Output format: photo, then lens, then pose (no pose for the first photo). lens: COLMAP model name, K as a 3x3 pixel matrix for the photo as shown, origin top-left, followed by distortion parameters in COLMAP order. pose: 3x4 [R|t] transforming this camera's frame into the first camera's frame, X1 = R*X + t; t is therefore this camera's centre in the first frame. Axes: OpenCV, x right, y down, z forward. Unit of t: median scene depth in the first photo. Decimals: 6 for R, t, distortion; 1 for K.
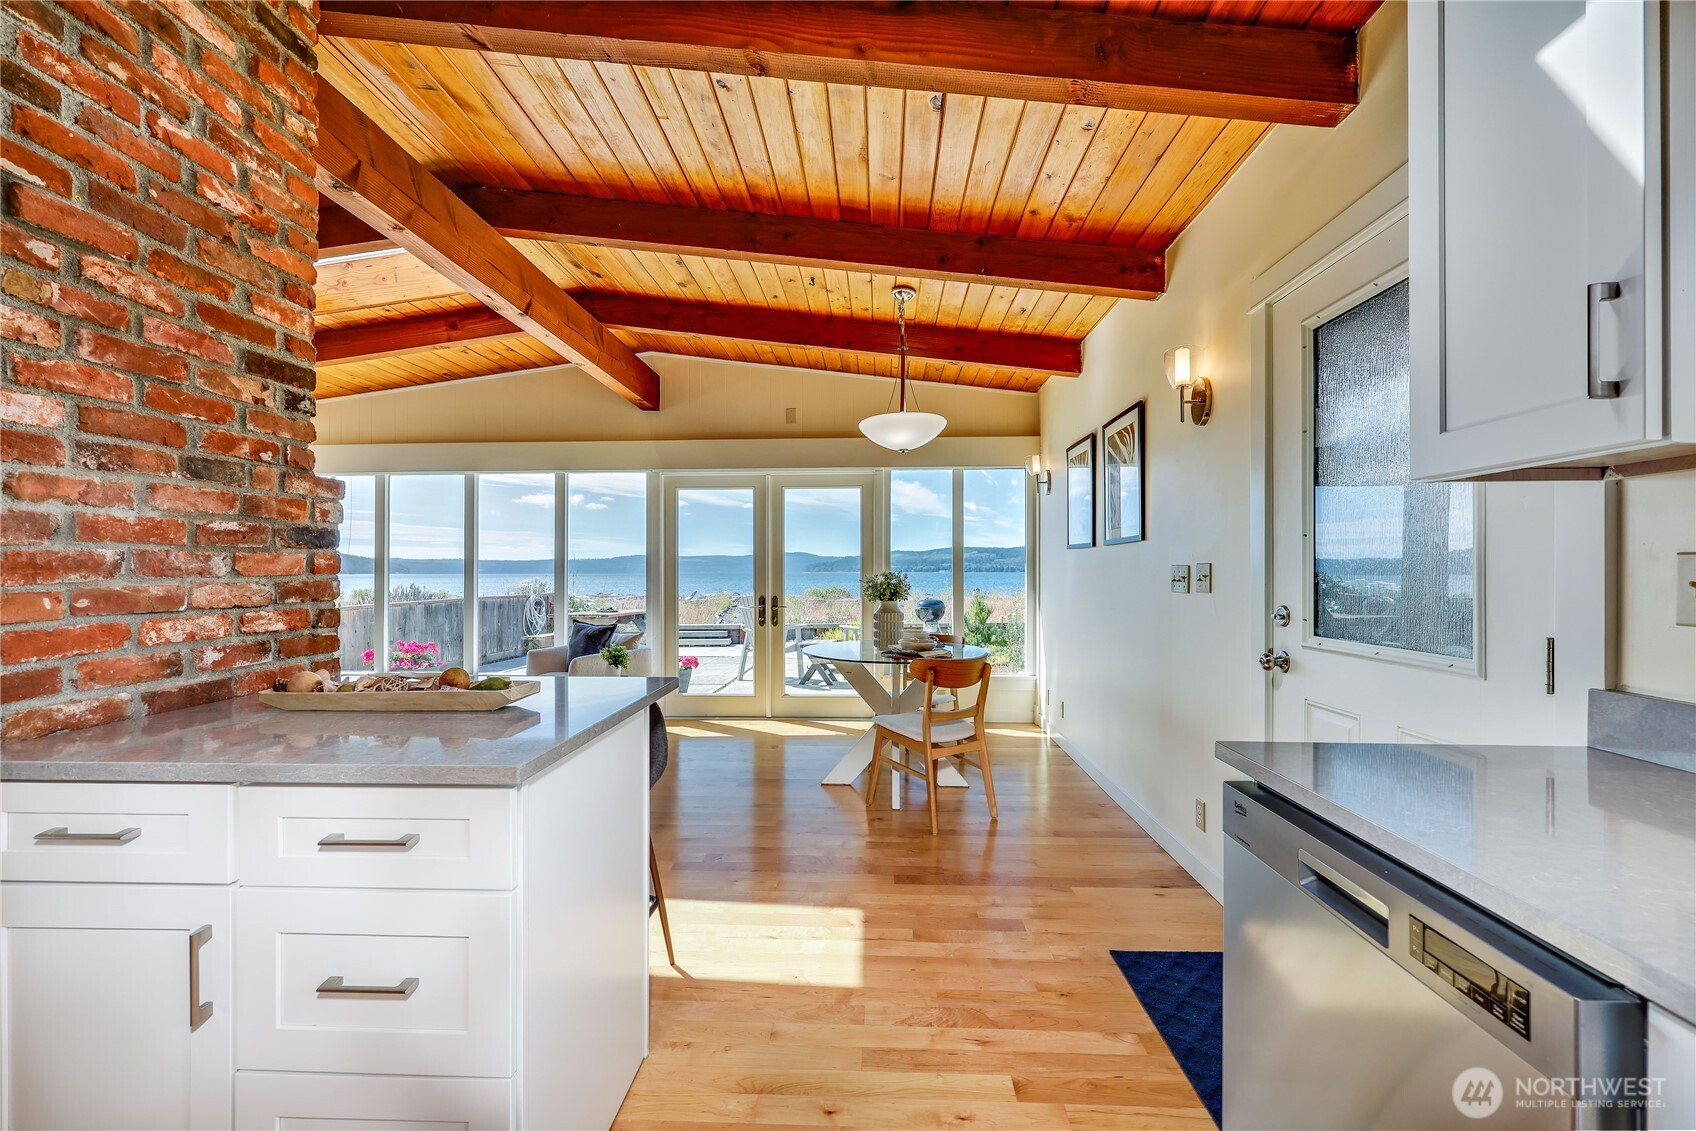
lens RADIAL K [[721.8, 0, 854.3], [0, 721.8, 562.7], [0, 0, 1]] dist [0.001312, -0.000060]
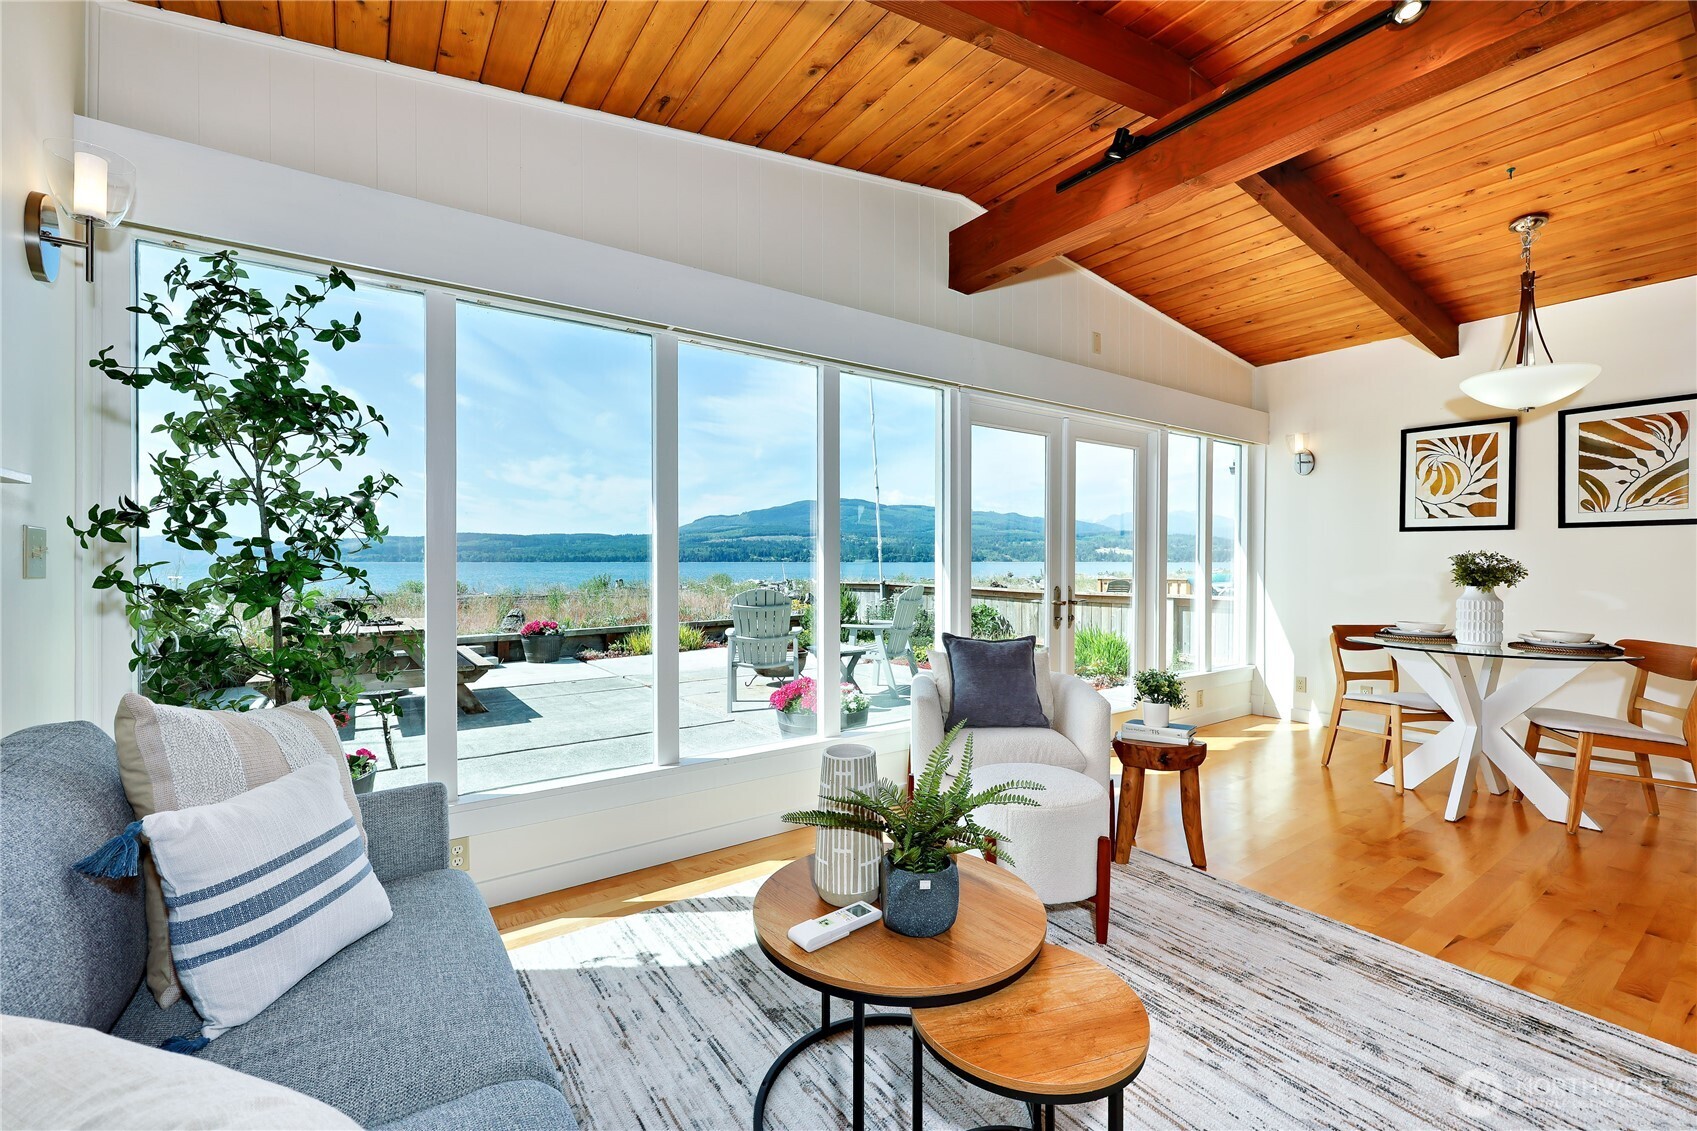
lens RADIAL K [[722.2, 0, 883.8], [0, 722.2, 555.5], [0, 0, 1]] dist [0.001312, -0.000060]
pose [[0.788432, 0.006238, 0.615090, -0.783853], [-0.008918, 0.999959, 0.001291, 0.017556], [-0.615057, -0.006504, 0.788456, 0.582848]]
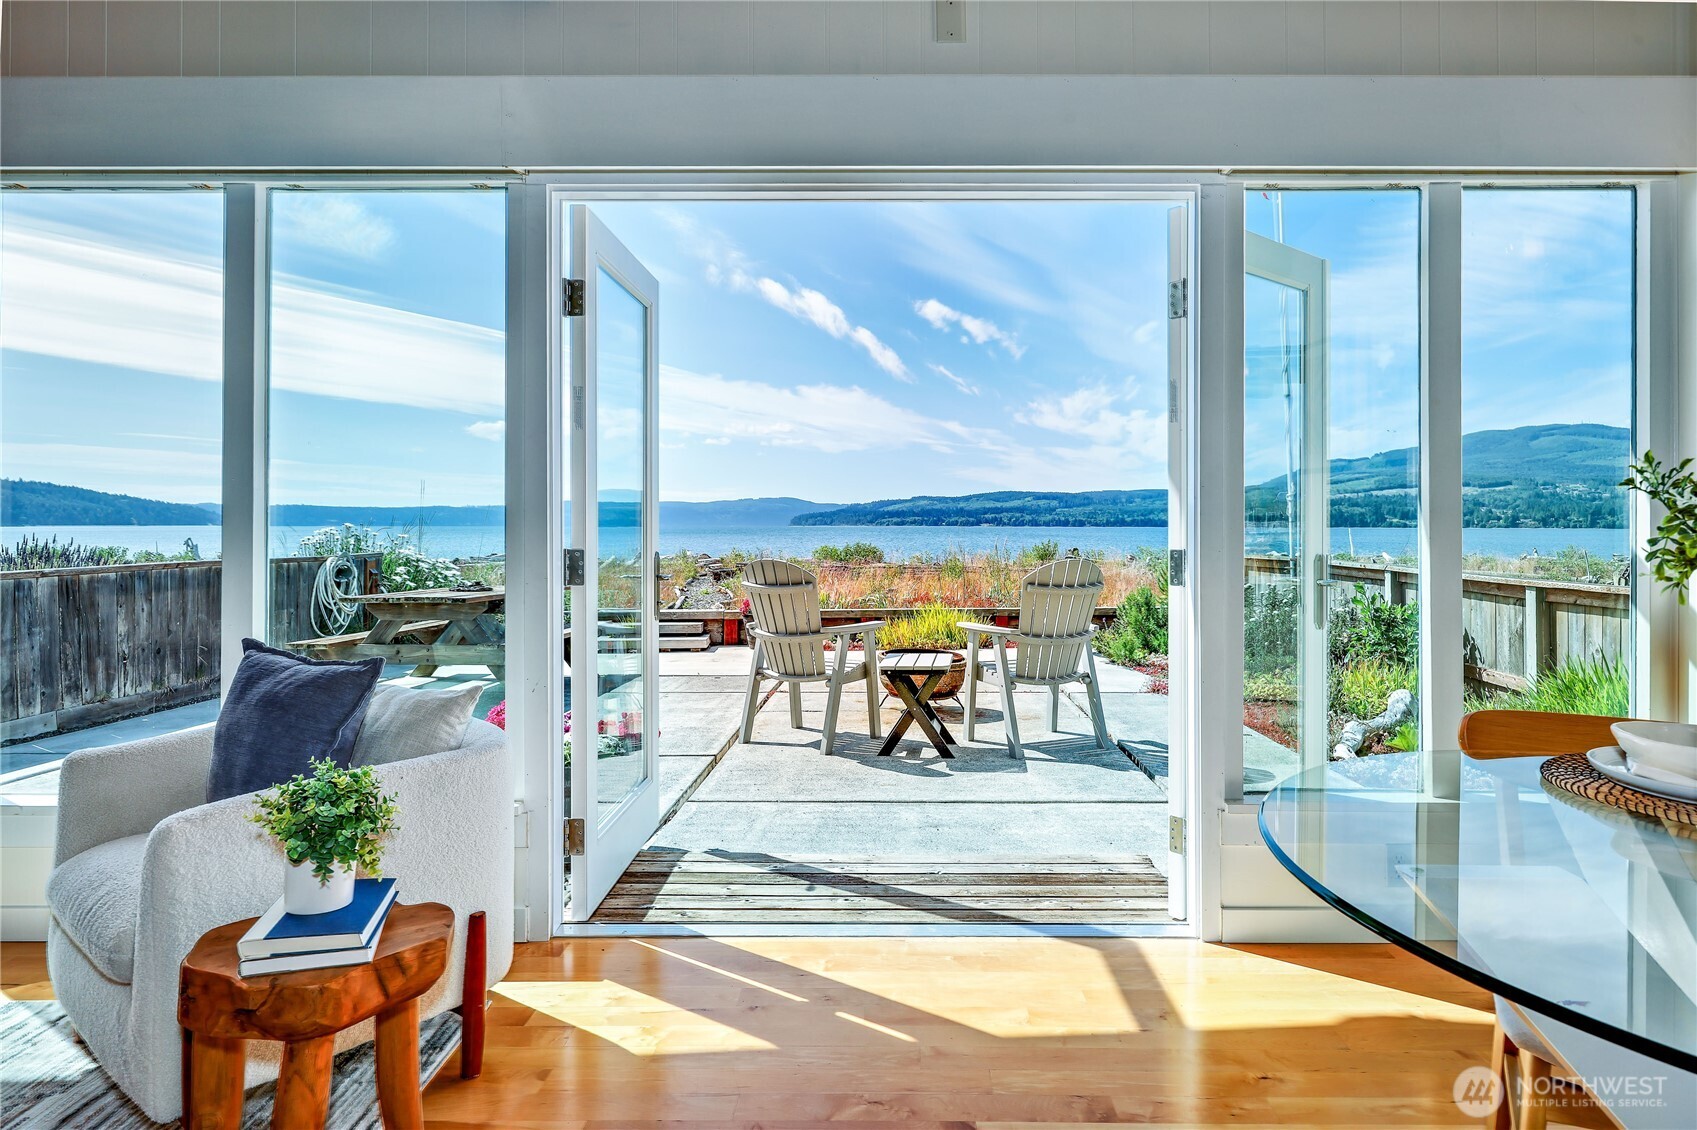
lens RADIAL K [[1006.2, 0, 897.2], [0, 1006.2, 524.5], [0, 0, 1]] dist [-0.003843, -0.000734]
pose [[0.999446, 0.003349, 0.033108, -0.133048], [-0.003751, 0.999920, 0.012083, 0.024079], [-0.033064, -0.012200, 0.999379, 0.574161]]
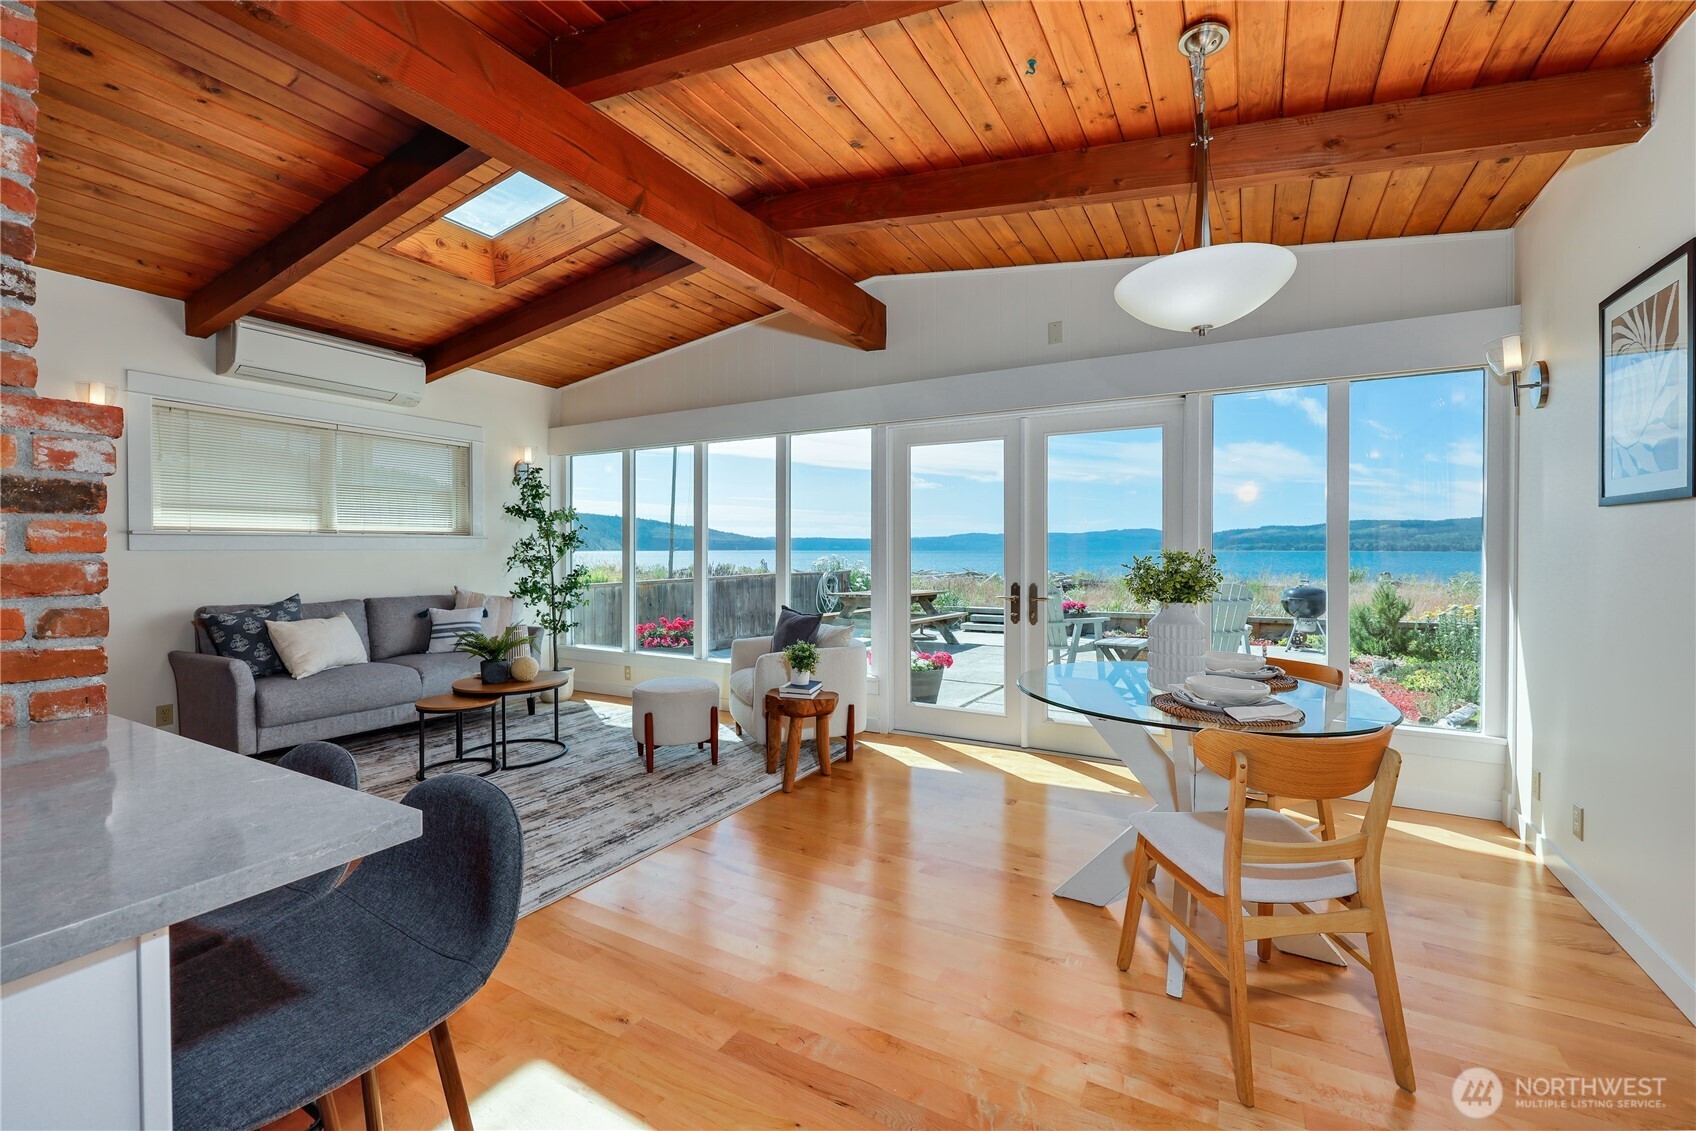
lens RADIAL K [[721.8, 0, 825.6], [0, 721.8, 551.6], [0, 0, 1]] dist [0.001312, -0.000060]
pose [[0.880822, 0.004104, -0.473430, 0.055747], [0.003301, 0.999885, 0.014809, 0.002688], [0.473436, -0.014607, 0.880707, 0.277946]]
